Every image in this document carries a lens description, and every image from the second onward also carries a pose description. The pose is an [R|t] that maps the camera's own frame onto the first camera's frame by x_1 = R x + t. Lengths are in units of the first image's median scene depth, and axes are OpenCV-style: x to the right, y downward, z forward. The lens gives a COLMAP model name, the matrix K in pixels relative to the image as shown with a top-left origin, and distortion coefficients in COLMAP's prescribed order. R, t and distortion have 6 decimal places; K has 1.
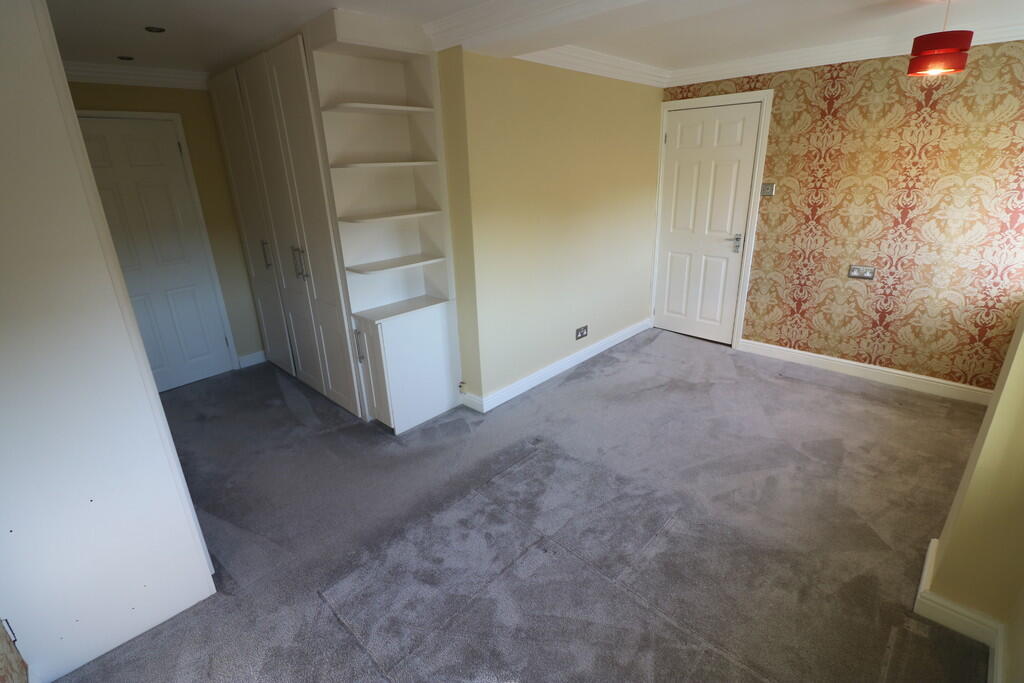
lens RADIAL K [[472.7, 0, 510.0], [0, 472.7, 331.3], [0, 0, 1]] dist [0.001195, -0.011036]
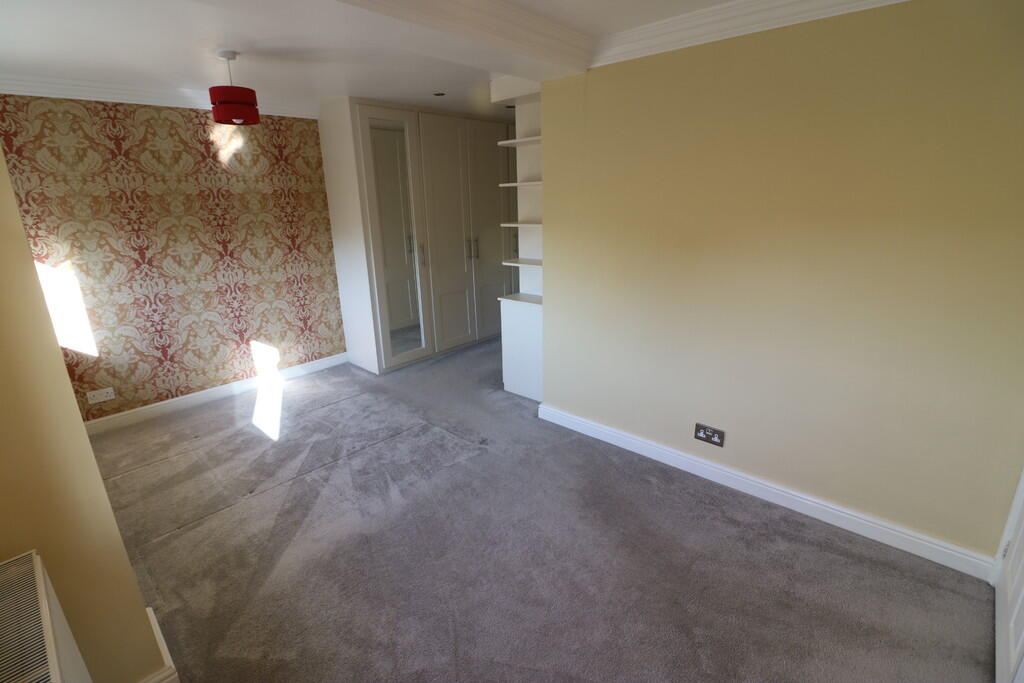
lens RADIAL K [[472.7, 0, 510.0], [0, 472.7, 331.3], [0, 0, 1]] dist [0.001195, -0.011036]
pose [[-0.007690, -0.245071, 0.969475, -0.240952], [0.338440, 0.911650, 0.233138, -0.065110], [-0.940956, 0.329902, 0.075932, 0.219277]]
